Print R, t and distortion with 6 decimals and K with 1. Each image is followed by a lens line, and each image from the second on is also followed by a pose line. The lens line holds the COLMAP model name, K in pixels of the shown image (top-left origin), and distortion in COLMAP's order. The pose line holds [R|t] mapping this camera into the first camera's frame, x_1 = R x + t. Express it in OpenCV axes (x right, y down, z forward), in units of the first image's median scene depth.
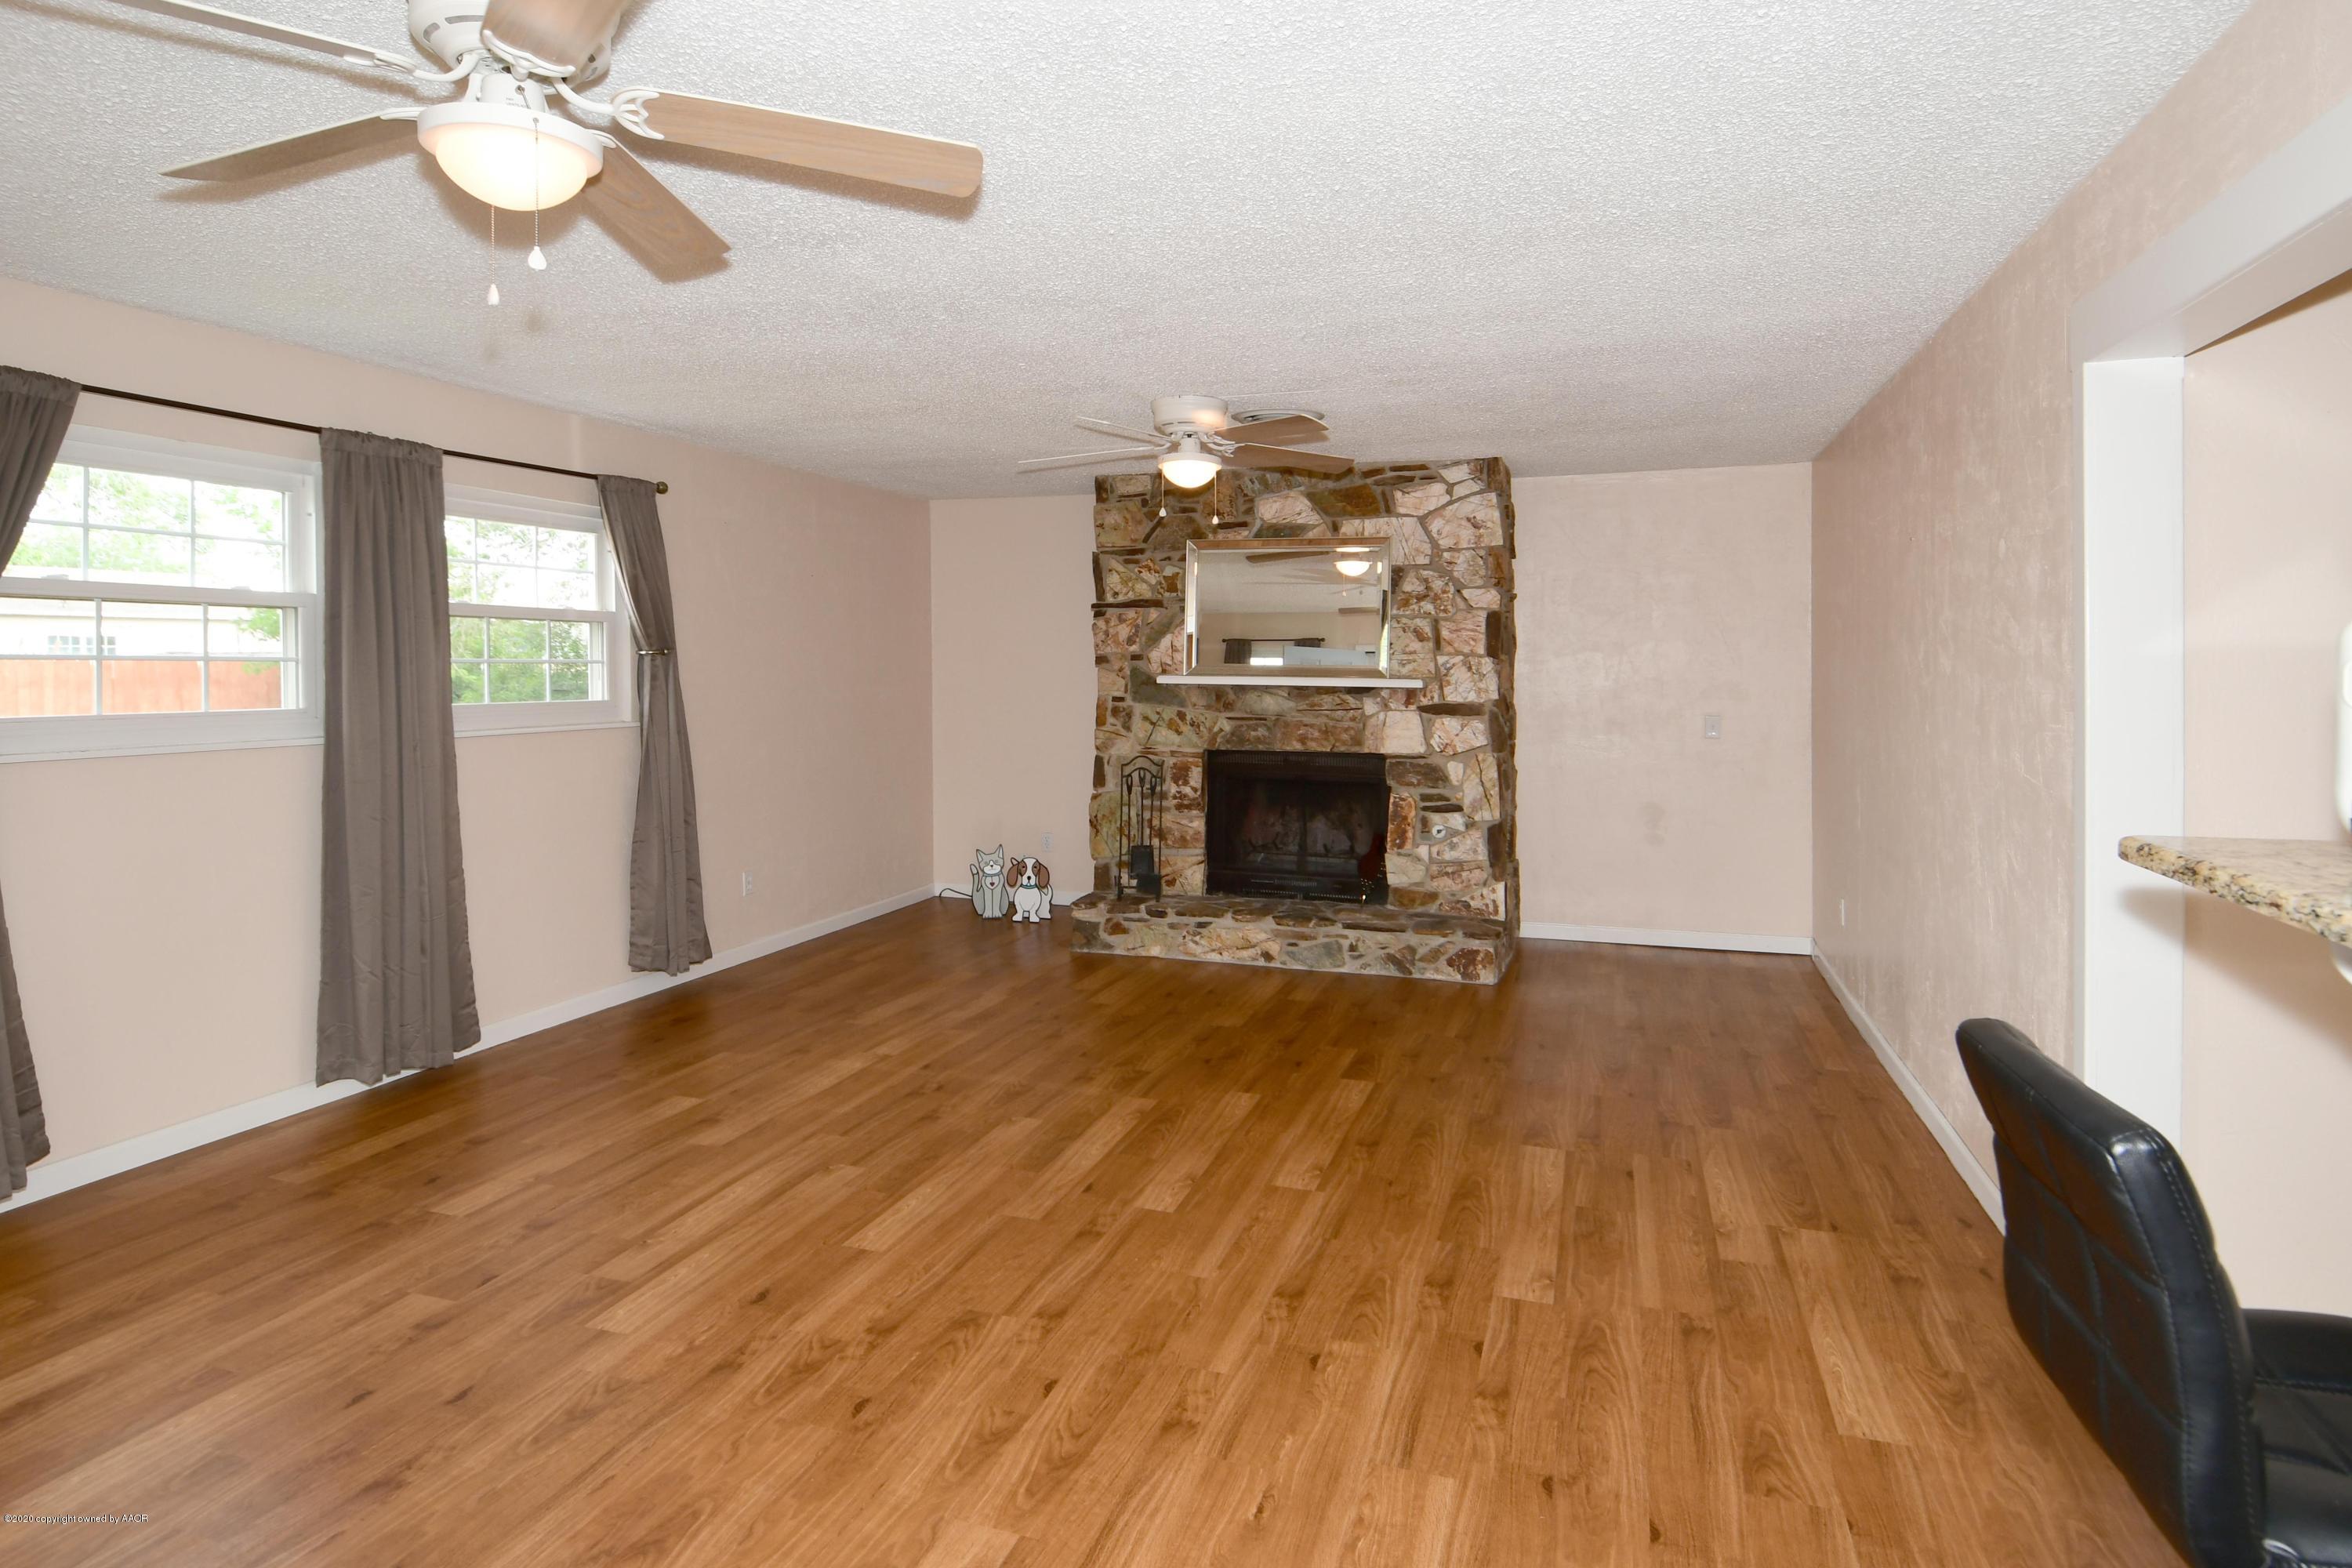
lens RADIAL K [[1340.9, 0, 1094.4], [0, 1340.9, 714.6], [0, 0, 1]] dist [0.004076, -0.011700]
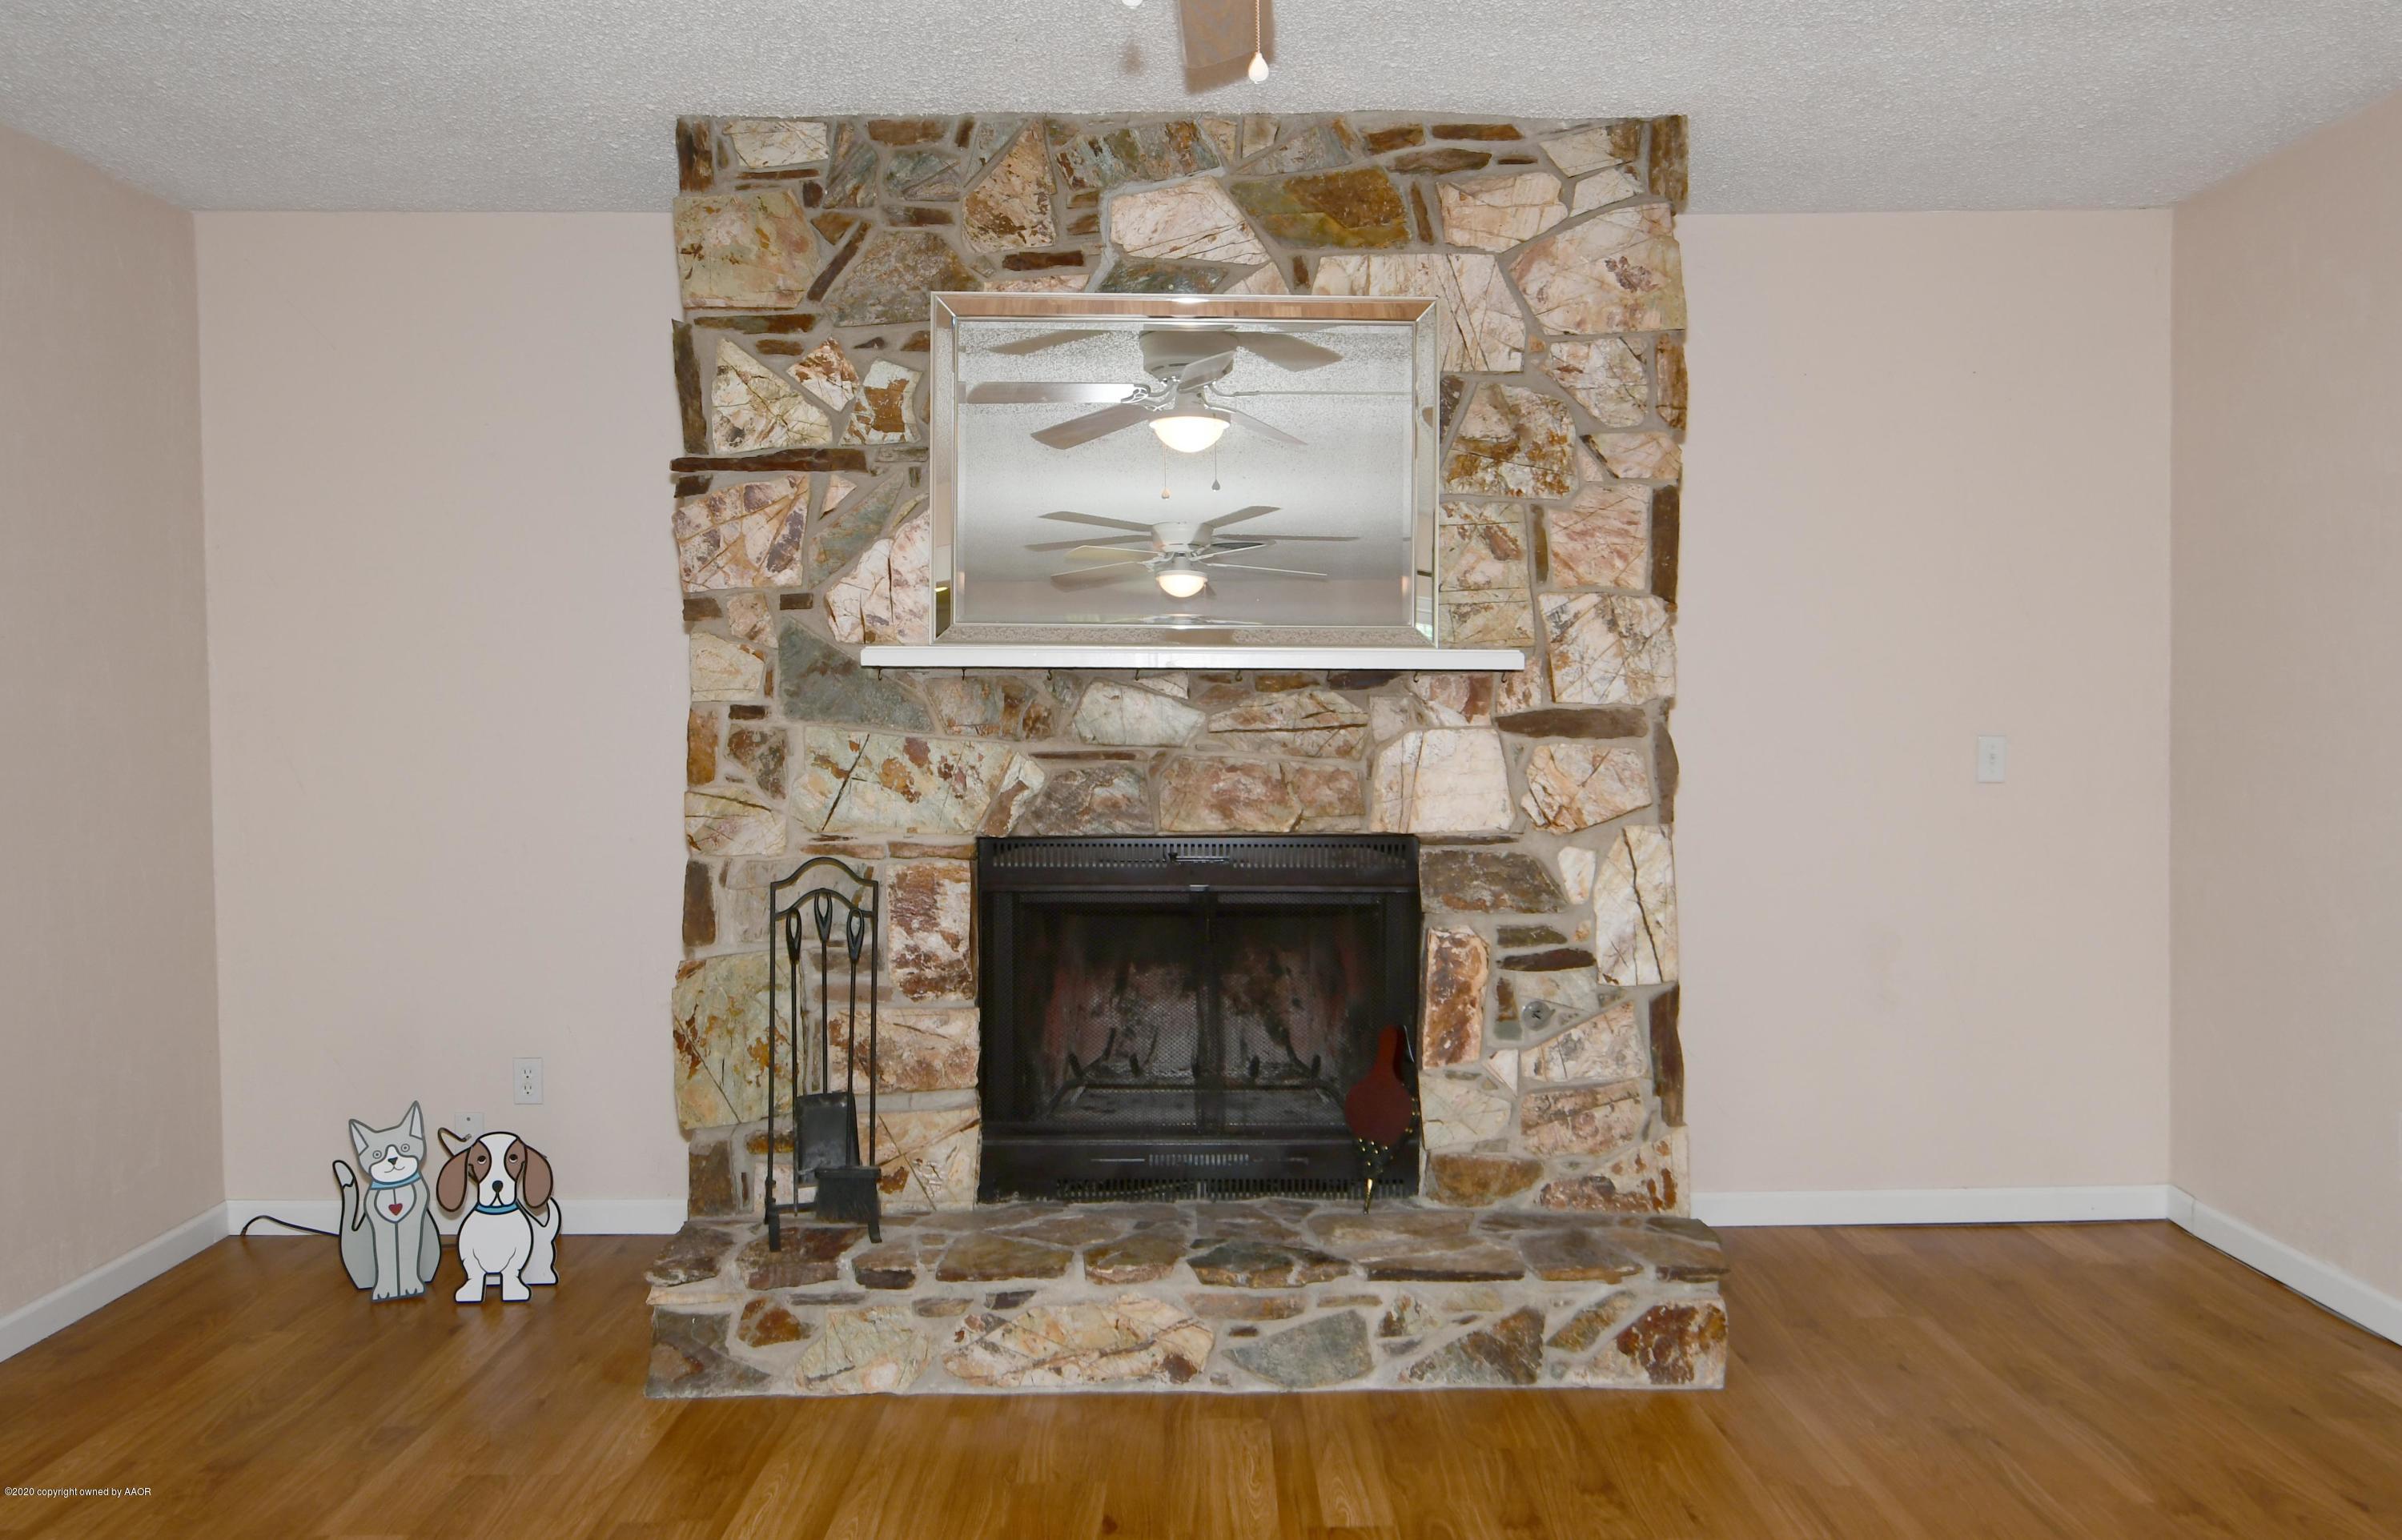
lens RADIAL K [[2218.5, 0, 1200.4], [0, 2218.5, 773.1], [0, 0, 1]] dist [0.006013, -0.006586]
pose [[0.953443, -0.020774, 0.300858, -0.051123], [0.022200, 0.999753, -0.001320, 0.009960], [-0.300756, 0.007938, 0.953668, 0.369981]]
